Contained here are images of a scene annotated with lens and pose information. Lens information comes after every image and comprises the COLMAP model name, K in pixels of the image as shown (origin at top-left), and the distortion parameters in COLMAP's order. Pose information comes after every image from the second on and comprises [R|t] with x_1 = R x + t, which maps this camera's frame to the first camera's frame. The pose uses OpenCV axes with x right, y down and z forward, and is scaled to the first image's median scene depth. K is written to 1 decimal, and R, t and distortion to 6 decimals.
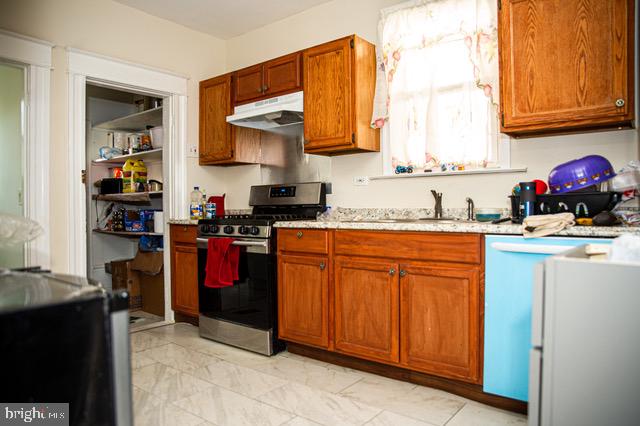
lens RADIAL K [[442.0, 0, 322.3], [0, 442.0, 213.9], [0, 0, 1]] dist [-0.139615, 0.109021]
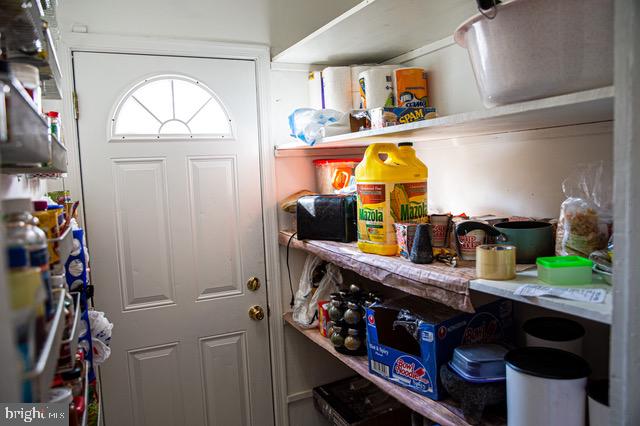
lens RADIAL K [[479.5, 0, 320.0], [0, 479.5, 213.0], [0, 0, 1]] dist [-0.000099, -0.000033]
pose [[0.897783, 0.007728, -0.440370, -0.441799], [0.029032, 0.996633, 0.076676, -0.140373], [0.439480, -0.081623, 0.894536, 0.893248]]
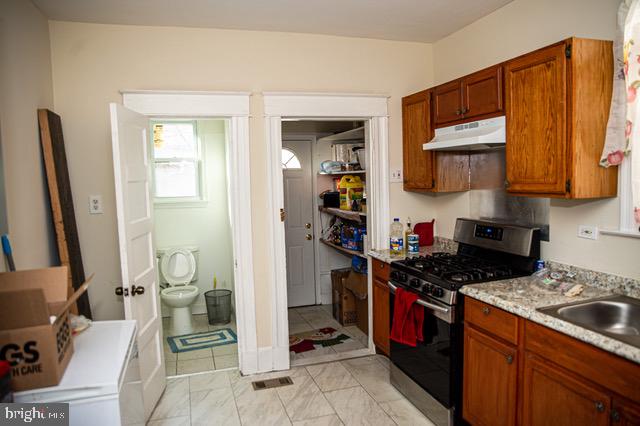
lens RADIAL K [[442.0, 0, 322.3], [0, 442.0, 213.9], [0, 0, 1]] dist [-0.139615, 0.109021]
pose [[0.829348, 0.032144, -0.557807, 0.109705], [0.014008, 0.996834, 0.078270, -0.159619], [0.558557, -0.072727, 0.826272, 0.158897]]
